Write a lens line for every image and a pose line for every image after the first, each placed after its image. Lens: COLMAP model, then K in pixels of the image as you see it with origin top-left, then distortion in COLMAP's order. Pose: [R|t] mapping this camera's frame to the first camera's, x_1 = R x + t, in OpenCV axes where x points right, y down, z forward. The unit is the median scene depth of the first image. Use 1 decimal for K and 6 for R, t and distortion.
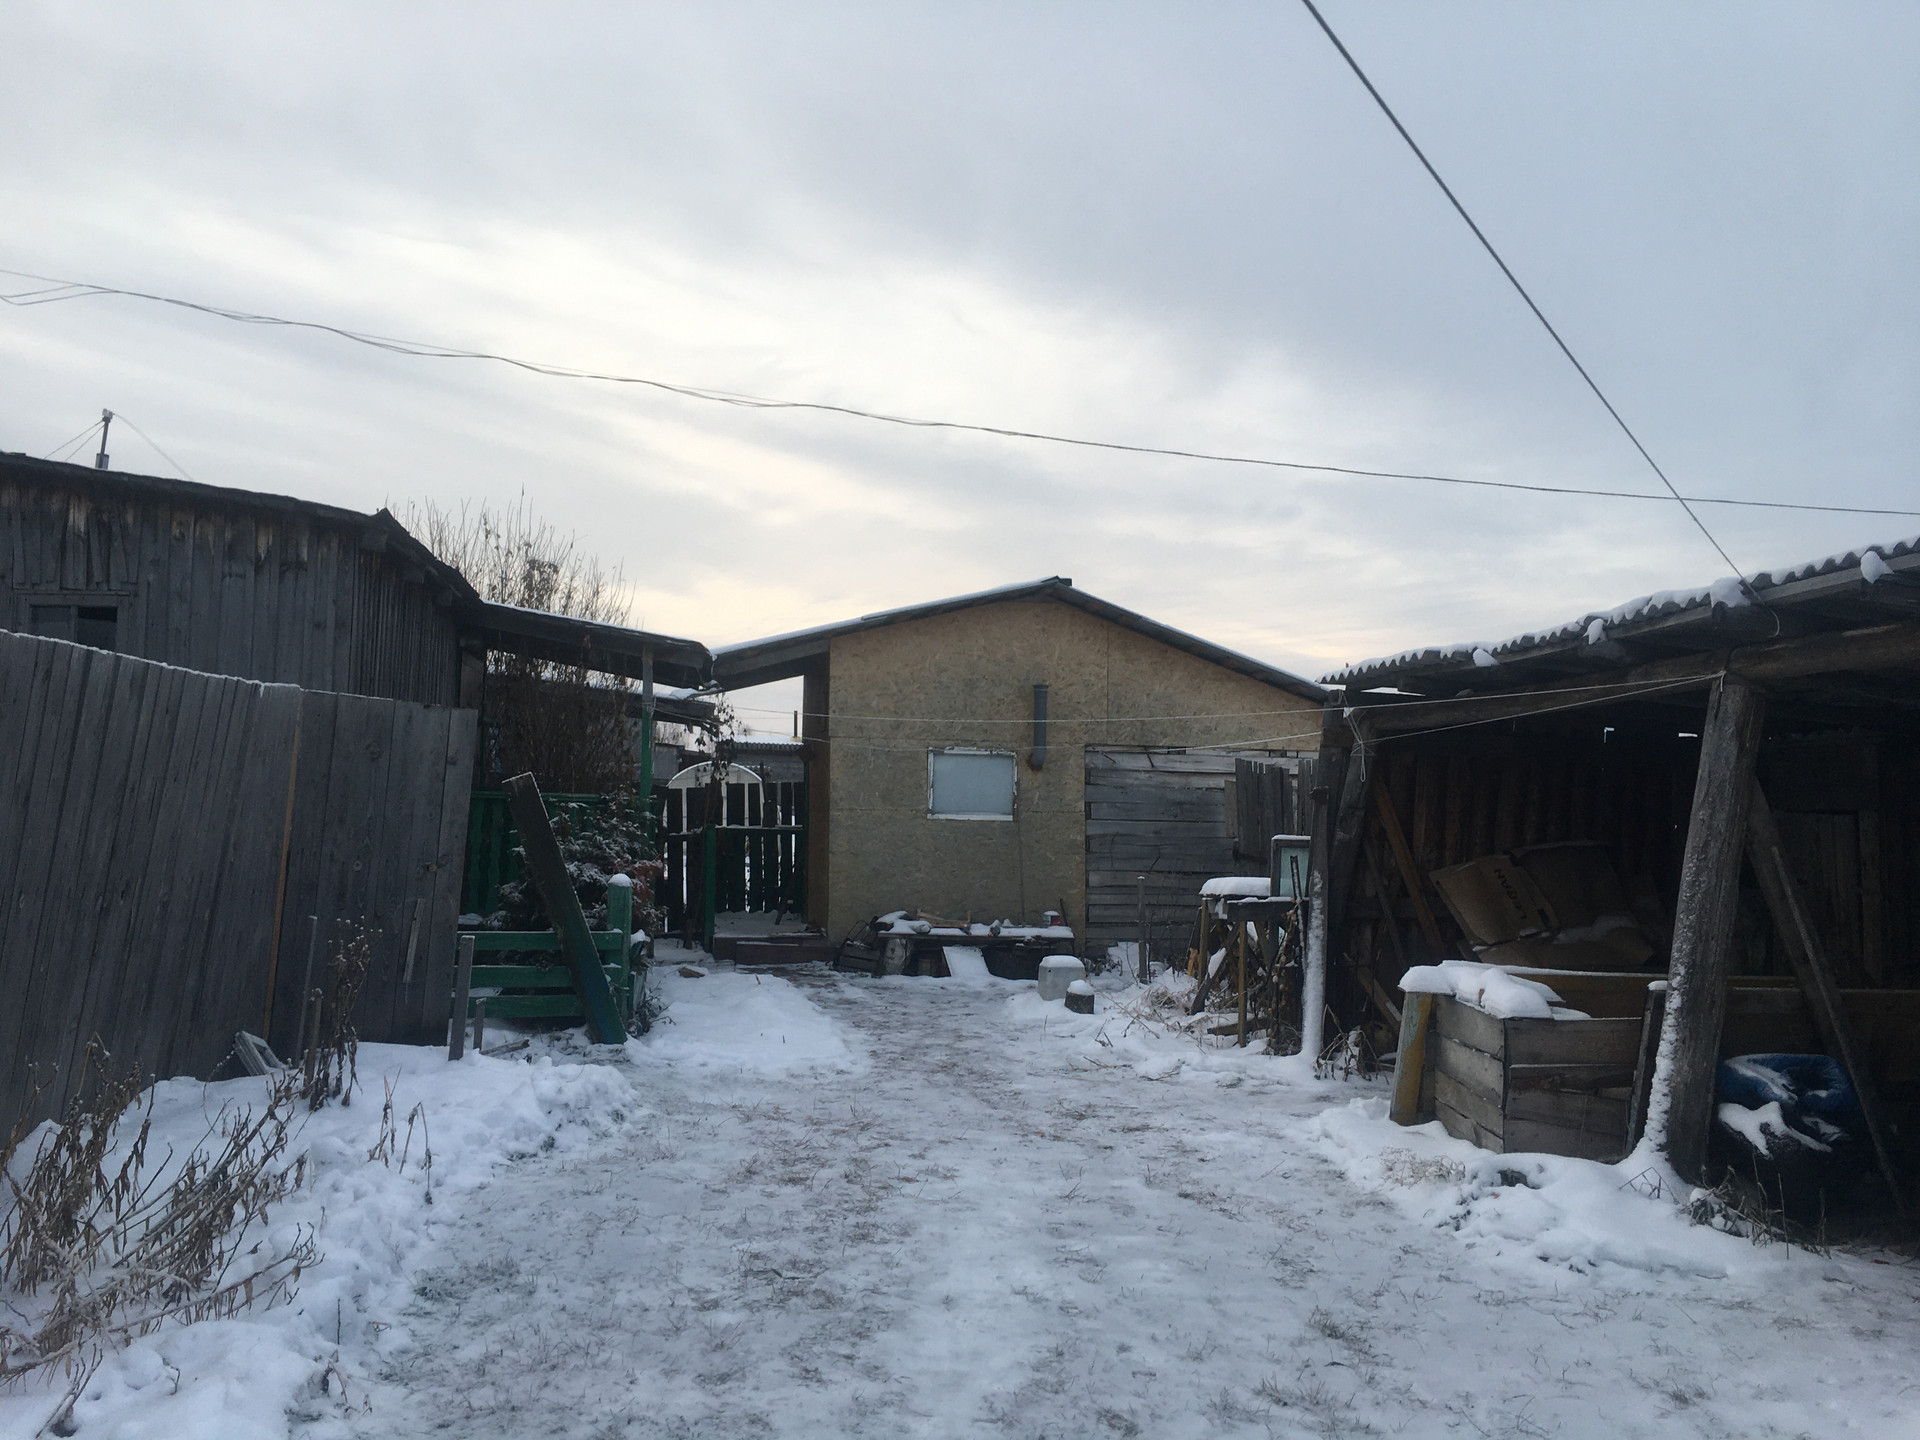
lens RADIAL K [[1601.7, 0, 958.9], [0, 1601.7, 728.8], [0, 0, 1]] dist [0.069132, -0.008520]
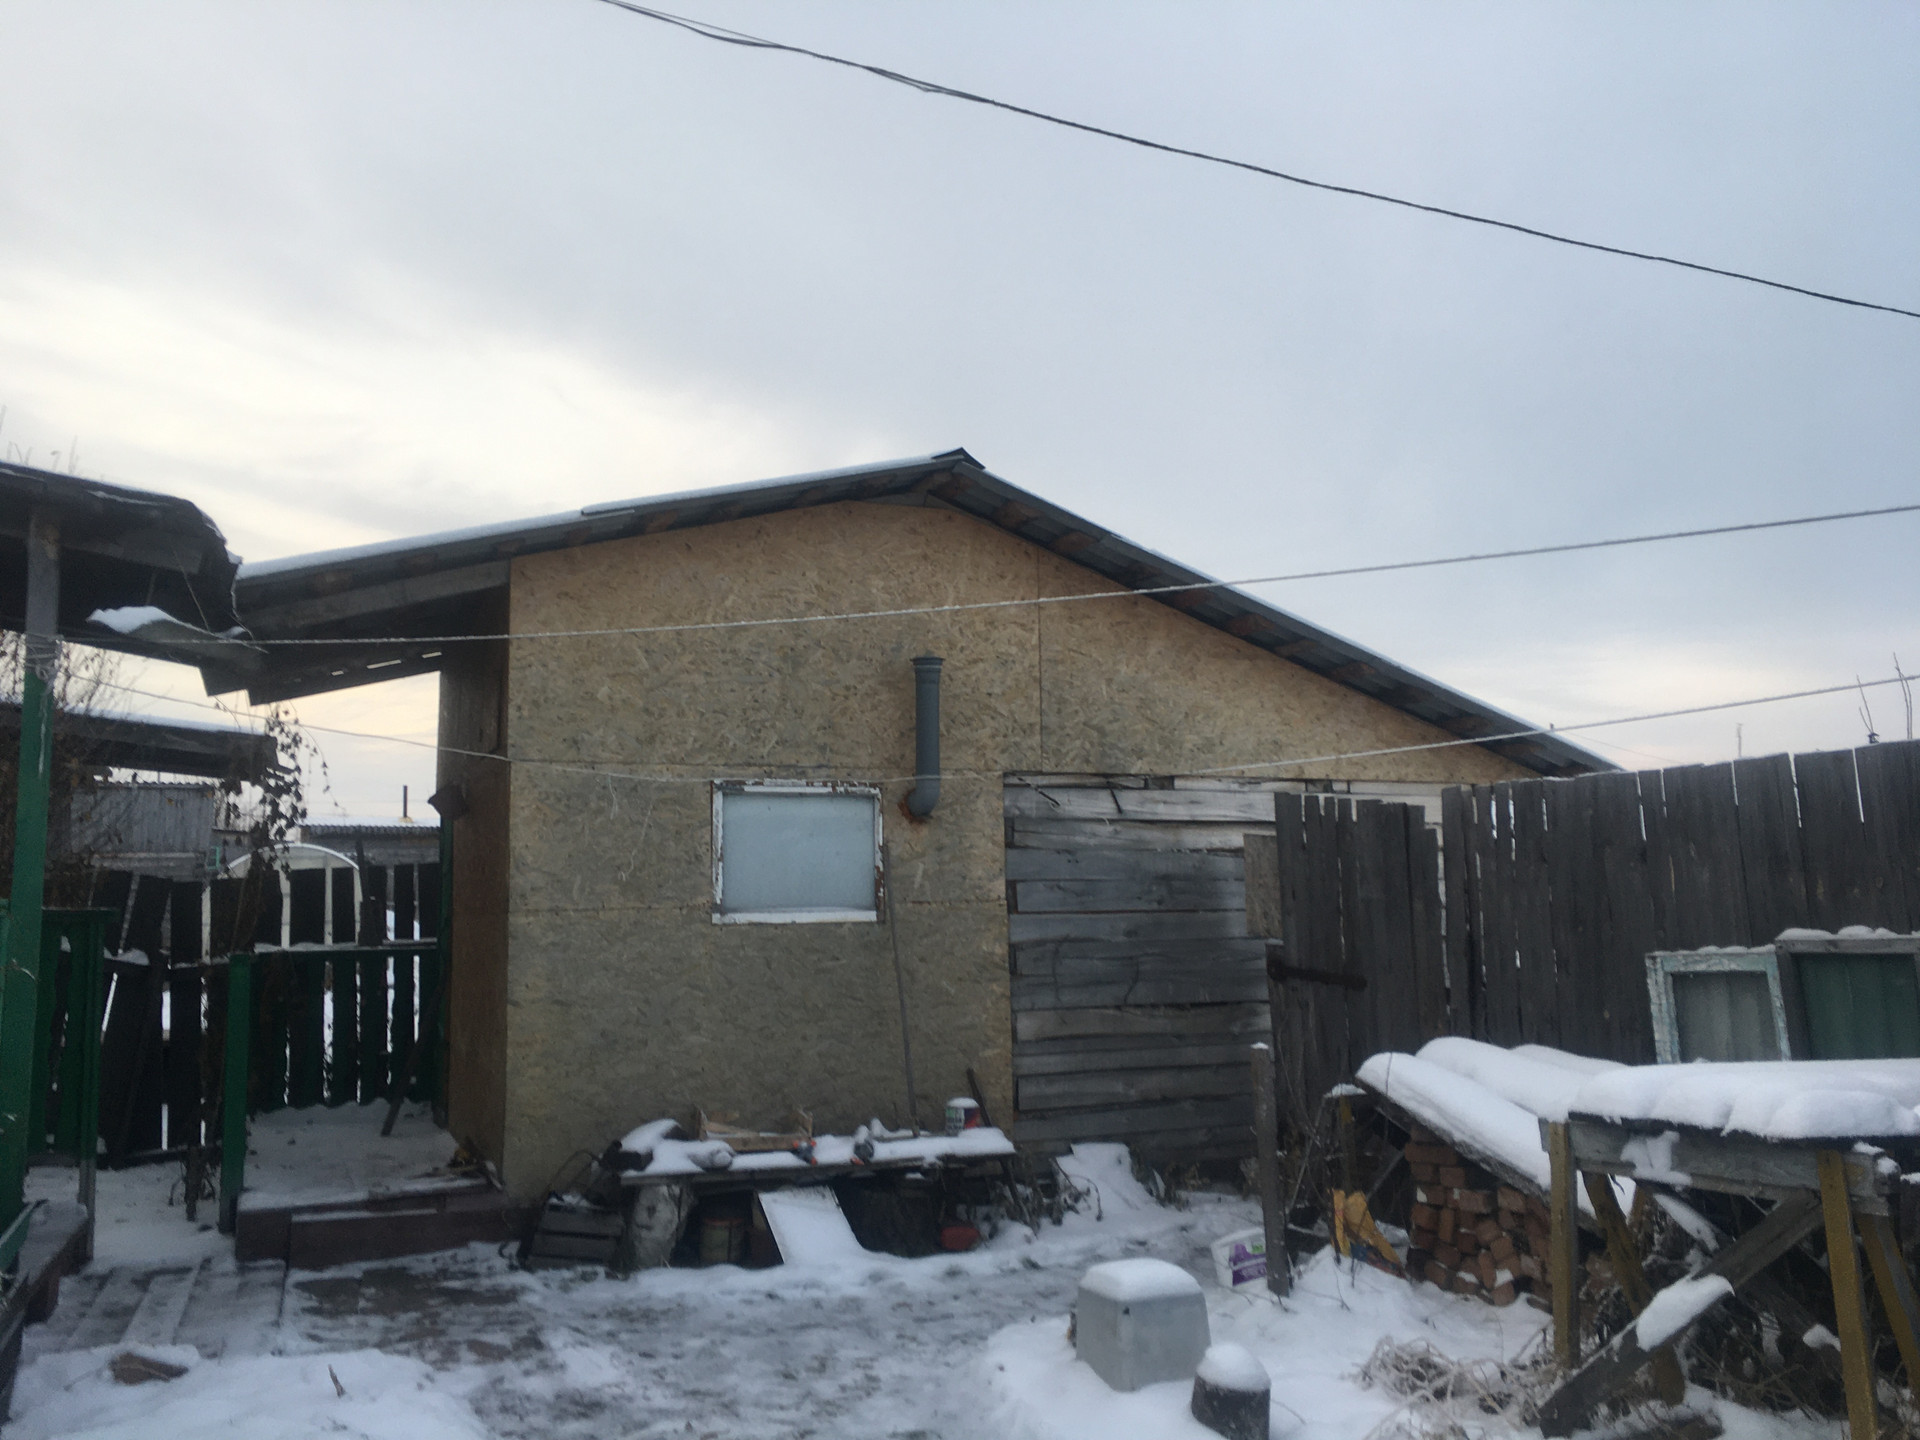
lens RADIAL K [[1601.7, 0, 960.8], [0, 1601.7, 704.5], [0, 0, 1]] dist [0.069132, -0.008520]
pose [[0.972681, -0.003173, 0.232124, -0.059608], [0.018233, 0.997862, -0.062765, 0.020625], [-0.231428, 0.065283, 0.970659, 0.486473]]
